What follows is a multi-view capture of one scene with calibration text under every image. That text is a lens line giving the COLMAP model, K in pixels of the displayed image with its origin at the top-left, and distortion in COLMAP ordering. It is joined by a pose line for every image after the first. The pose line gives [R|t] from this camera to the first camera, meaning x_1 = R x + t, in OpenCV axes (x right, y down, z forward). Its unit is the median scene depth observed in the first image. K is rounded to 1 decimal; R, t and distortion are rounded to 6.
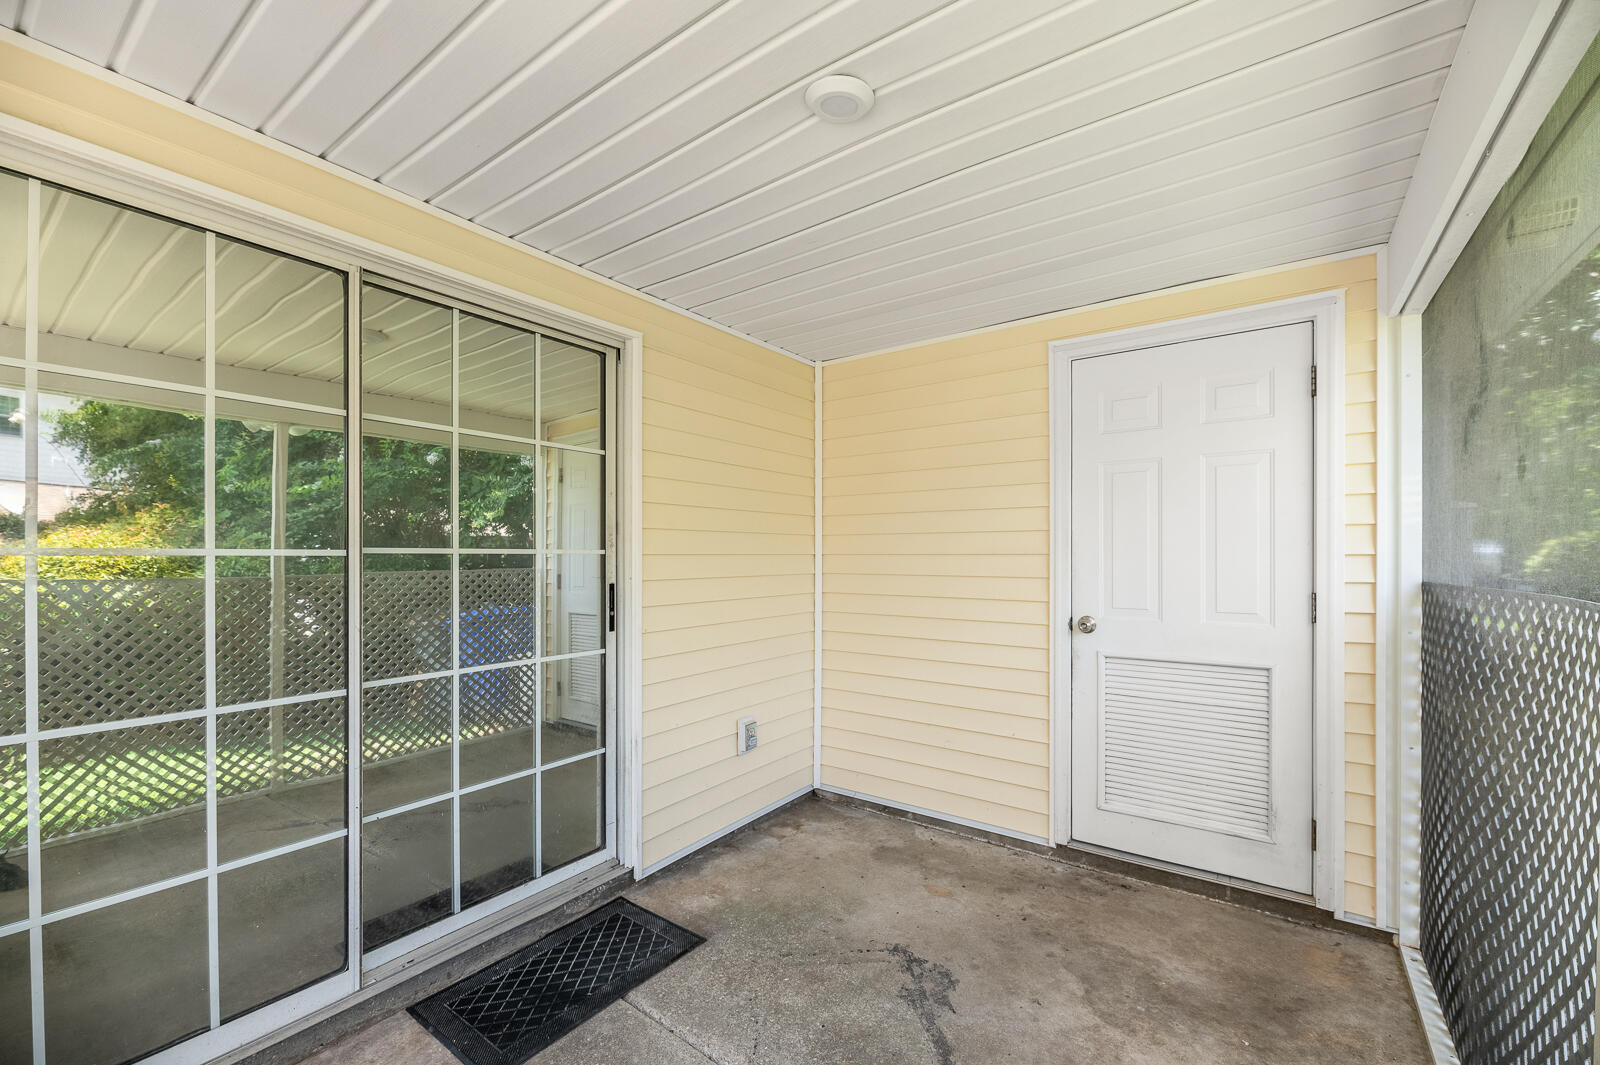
lens RADIAL K [[654.3, 0, 814.9], [0, 654.3, 543.1], [0, 0, 1]] dist [0.001147, 0.000032]
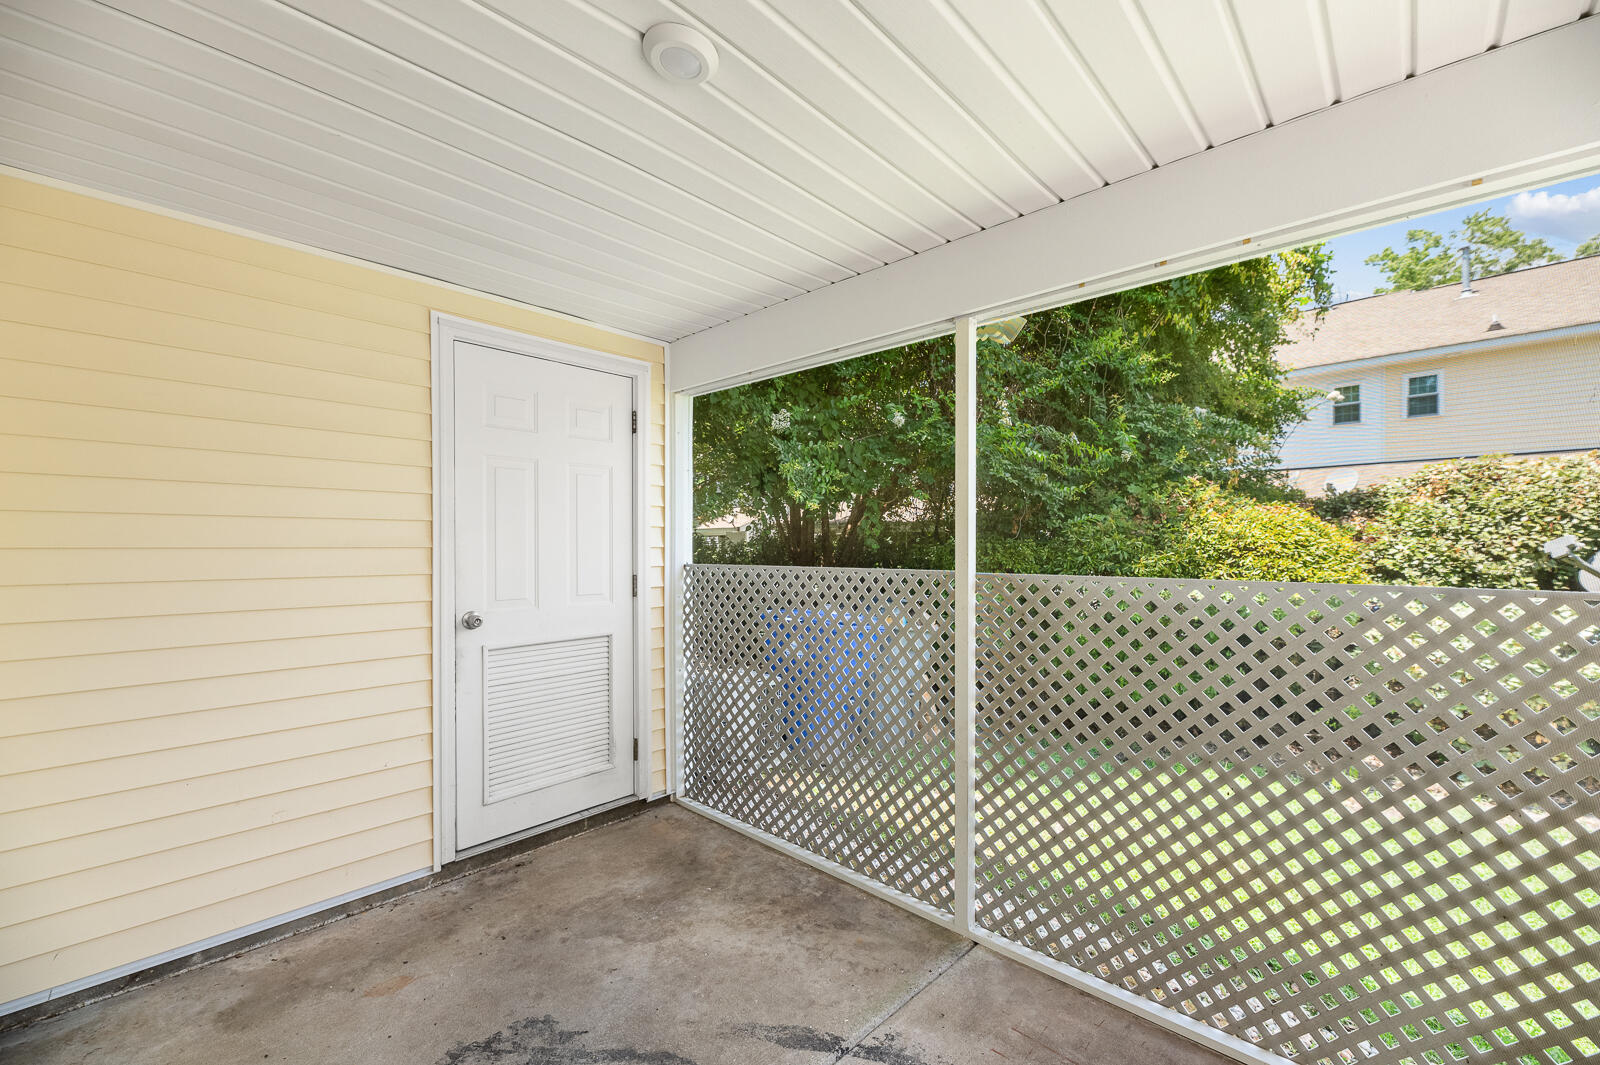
lens RADIAL K [[647.8, 0, 800.0], [0, 647.8, 532.5], [0, 0, 1]] dist [0.000017, -0.000744]
pose [[0.143434, 0.022682, 0.989400, -0.510703], [-0.015581, 0.999665, -0.020658, 0.008696], [-0.989537, -0.012453, 0.143740, 0.427267]]
